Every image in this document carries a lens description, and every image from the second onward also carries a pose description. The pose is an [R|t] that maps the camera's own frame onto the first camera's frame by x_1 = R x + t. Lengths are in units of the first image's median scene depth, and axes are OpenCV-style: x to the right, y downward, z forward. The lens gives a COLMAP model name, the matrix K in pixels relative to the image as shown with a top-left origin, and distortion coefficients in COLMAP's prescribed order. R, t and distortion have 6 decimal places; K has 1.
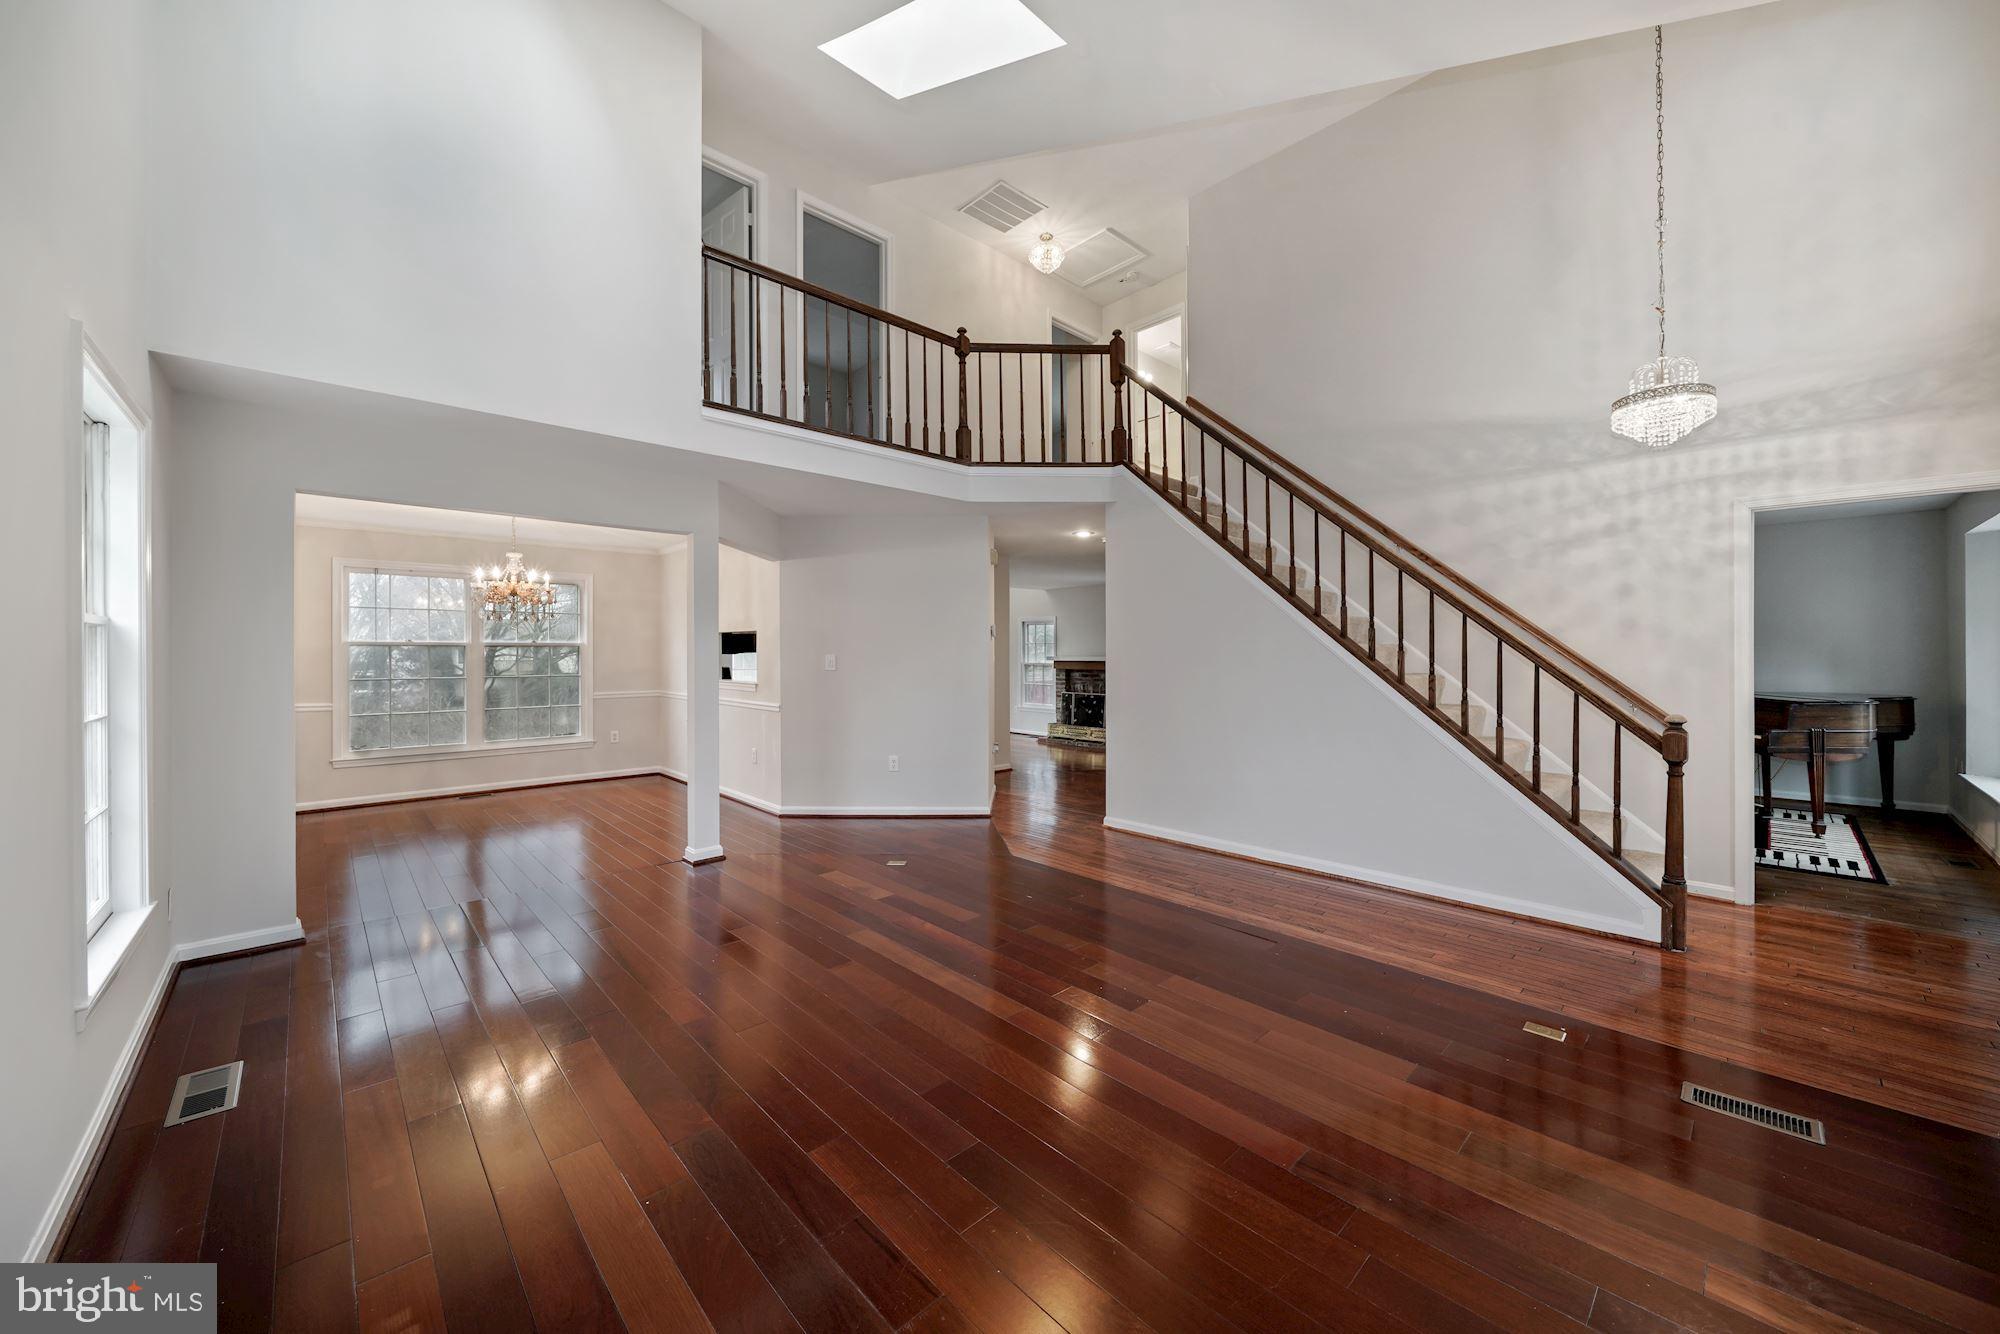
lens RADIAL K [[723.2, 0, 1012.7], [0, 723.2, 663.3], [0, 0, 1]] dist [-0.007176, 0.000132]
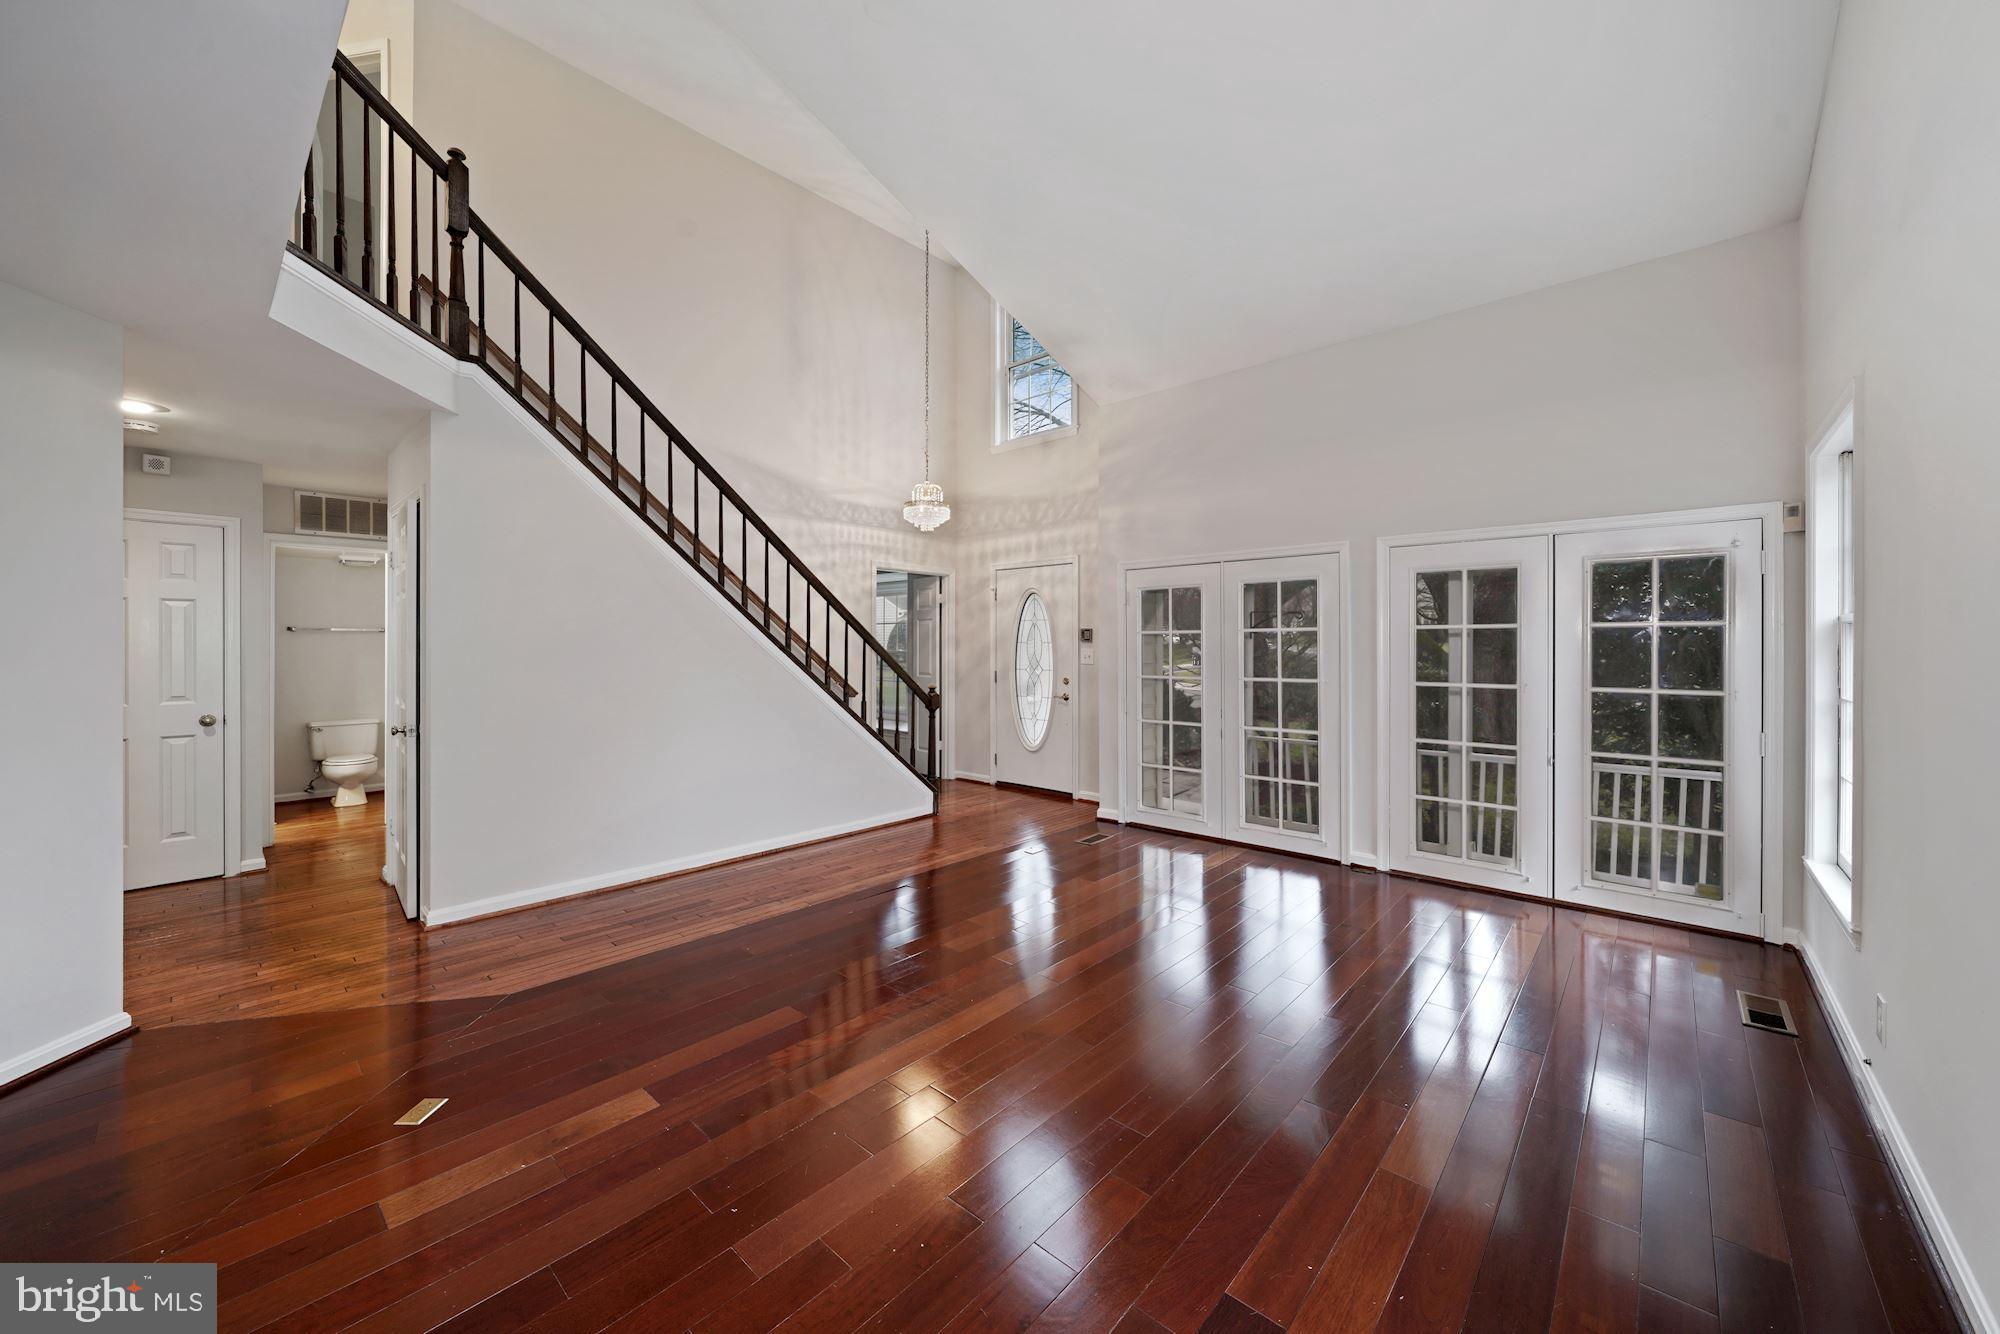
lens RADIAL K [[723.2, 0, 1005.5], [0, 723.2, 656.2], [0, 0, 1]] dist [-0.007176, 0.000132]
pose [[-0.070272, -0.004179, 0.997519, -0.674296], [0.014927, 0.999875, 0.005240, -0.002261], [-0.997416, 0.015258, -0.070201, 0.717821]]
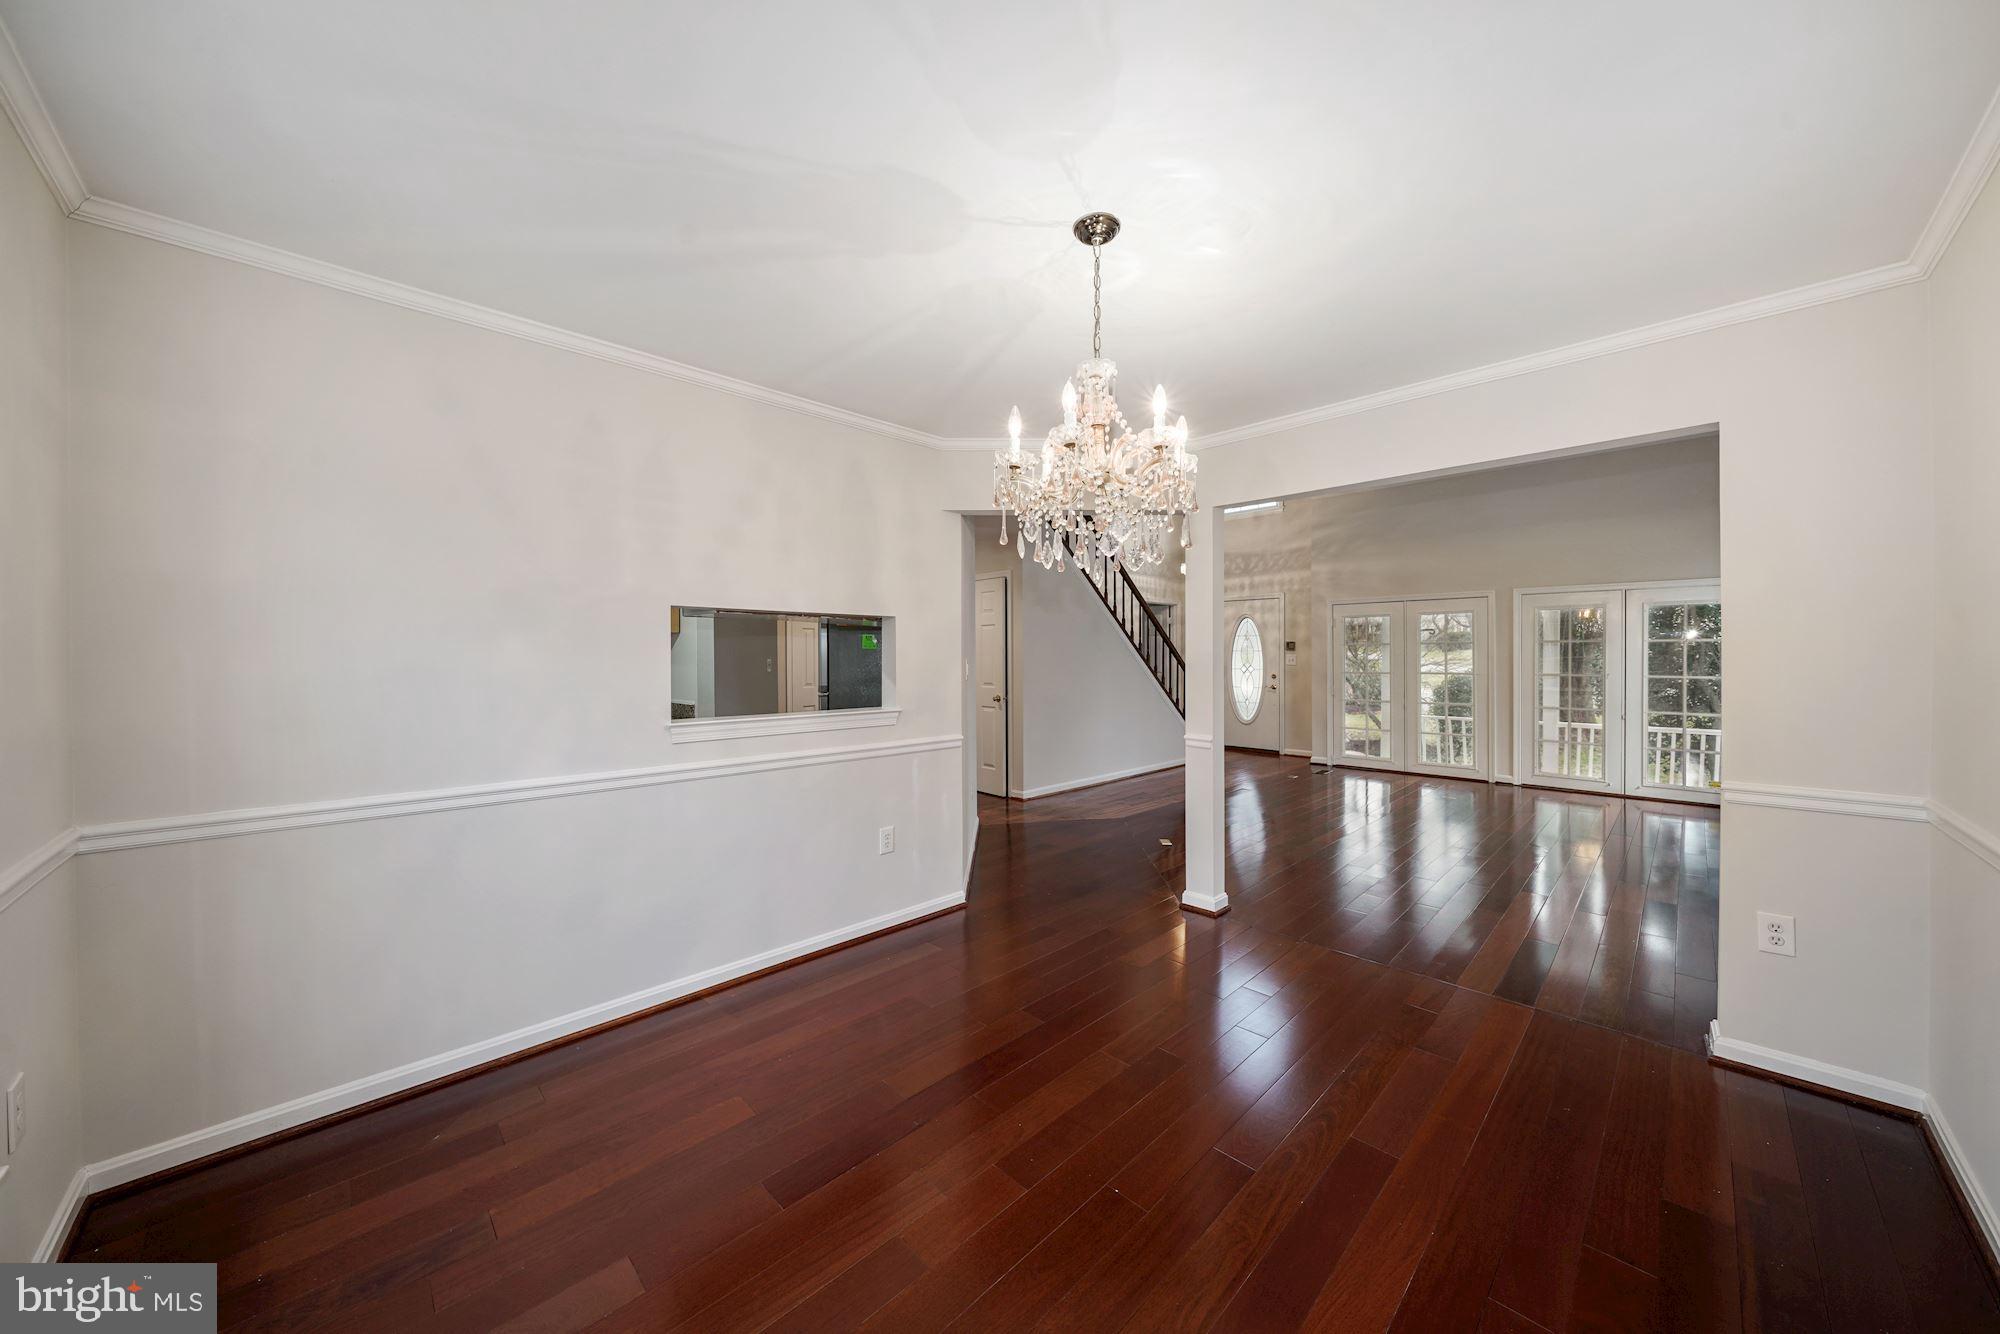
lens RADIAL K [[687.3, 0, 1013.6], [0, 687.3, 665.1], [0, 0, 1]] dist [0.002403, -0.000082]
pose [[-0.043201, -0.004512, 0.999056, -1.281785], [0.015346, 0.999869, 0.005180, -0.000046], [-0.998949, 0.015555, -0.043126, 1.379012]]
